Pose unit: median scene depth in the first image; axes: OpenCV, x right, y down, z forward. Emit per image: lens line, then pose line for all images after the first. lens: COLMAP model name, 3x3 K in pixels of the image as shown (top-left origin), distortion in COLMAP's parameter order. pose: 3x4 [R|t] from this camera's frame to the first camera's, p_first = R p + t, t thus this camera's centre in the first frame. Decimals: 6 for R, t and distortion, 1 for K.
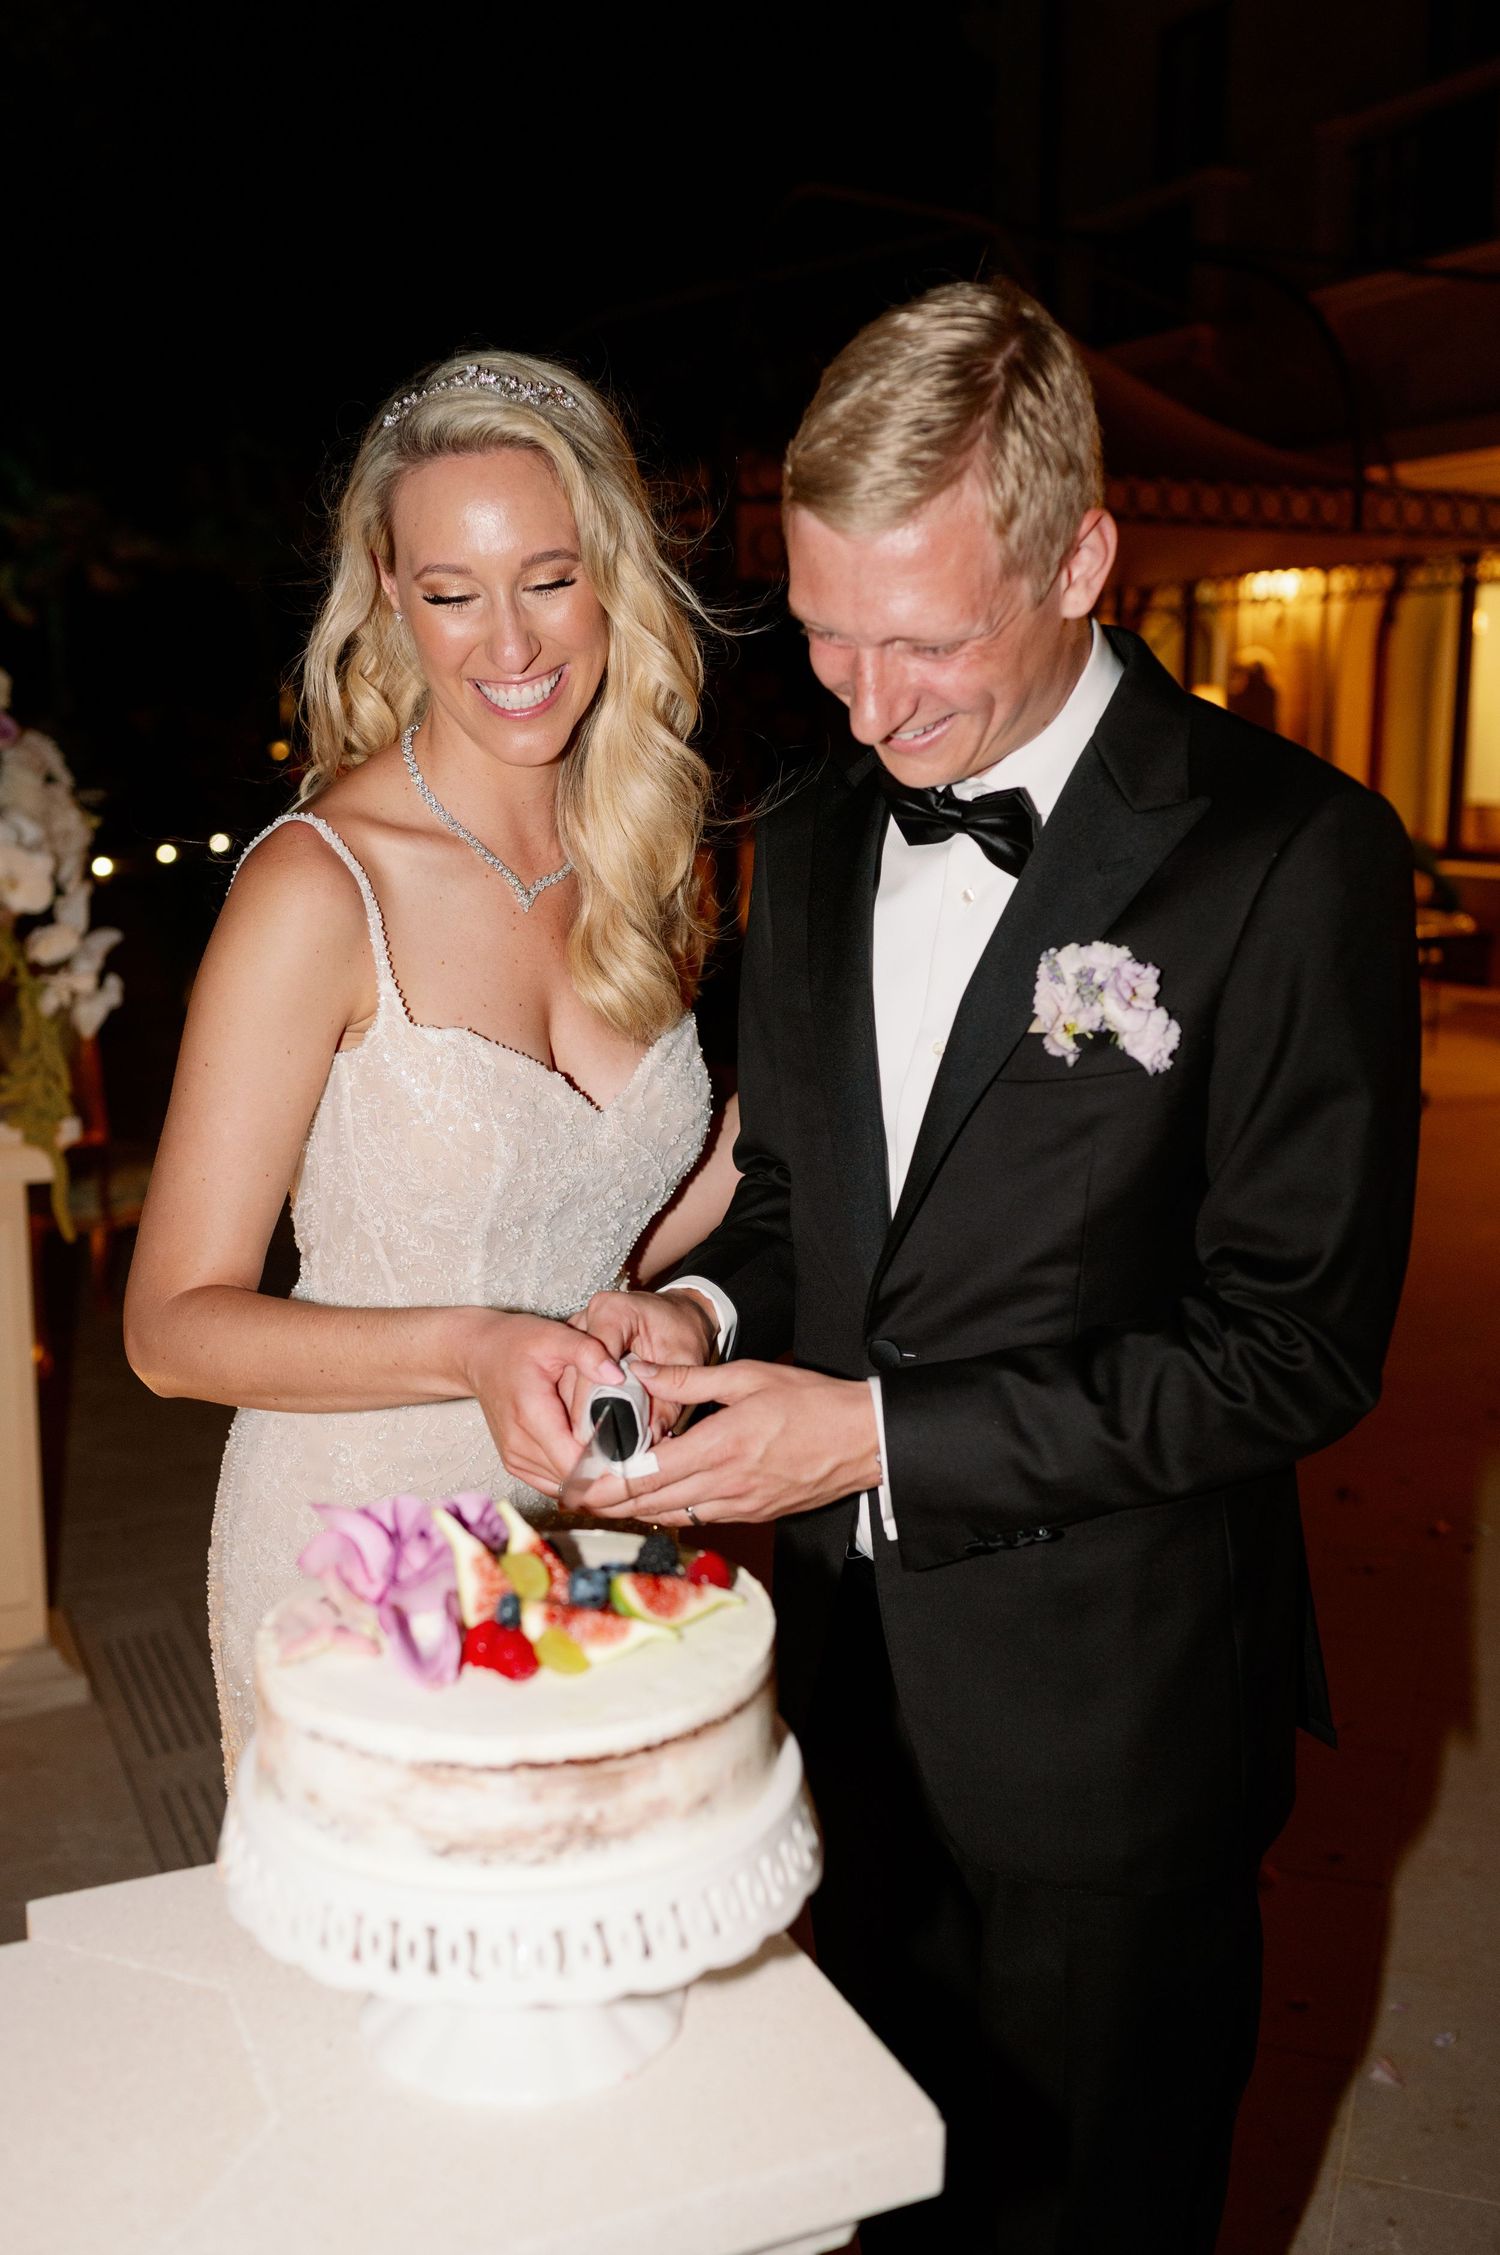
lens RADIAL K [[2211.3, 0, 786.7], [0, 2211.3, 1128.5], [0, 0, 1]] dist [-0.006951, 0.007439]
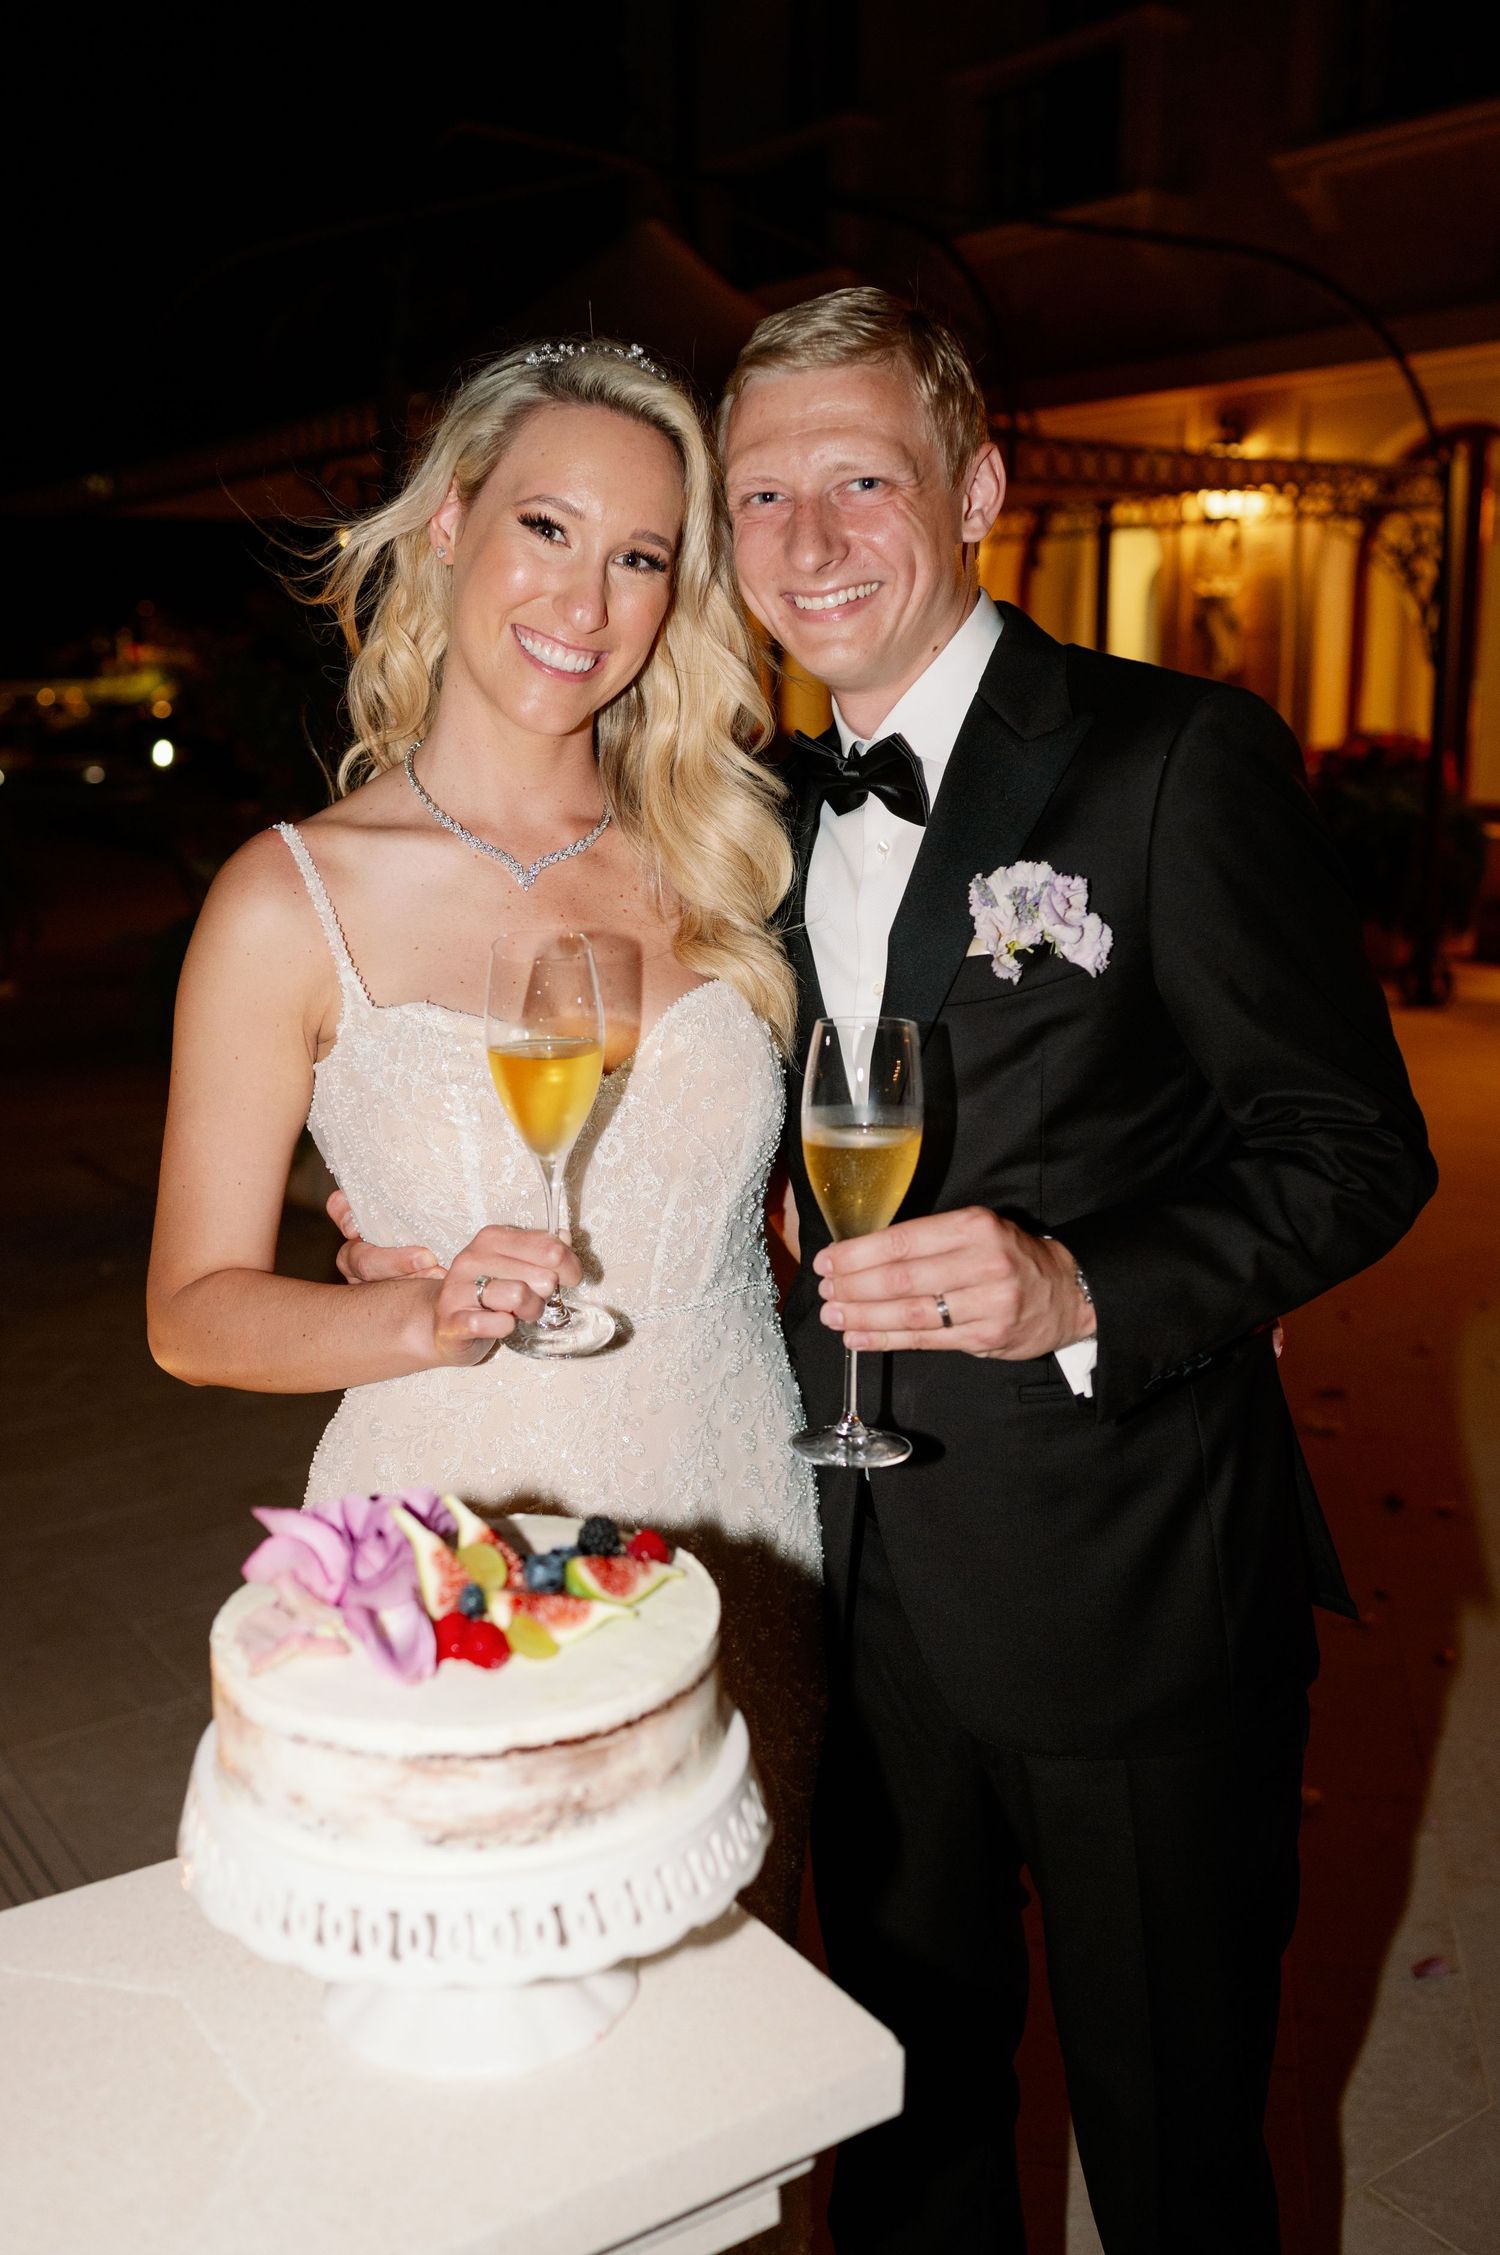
lens RADIAL K [[2211.3, 0, 786.7], [0, 2211.3, 1128.5], [0, 0, 1]] dist [-0.006951, 0.007439]
pose [[0.985545, -0.040530, 0.164493, -0.140834], [0.035792, 0.998857, 0.031667, -0.027920], [-0.165588, -0.025322, 0.985870, -0.028913]]
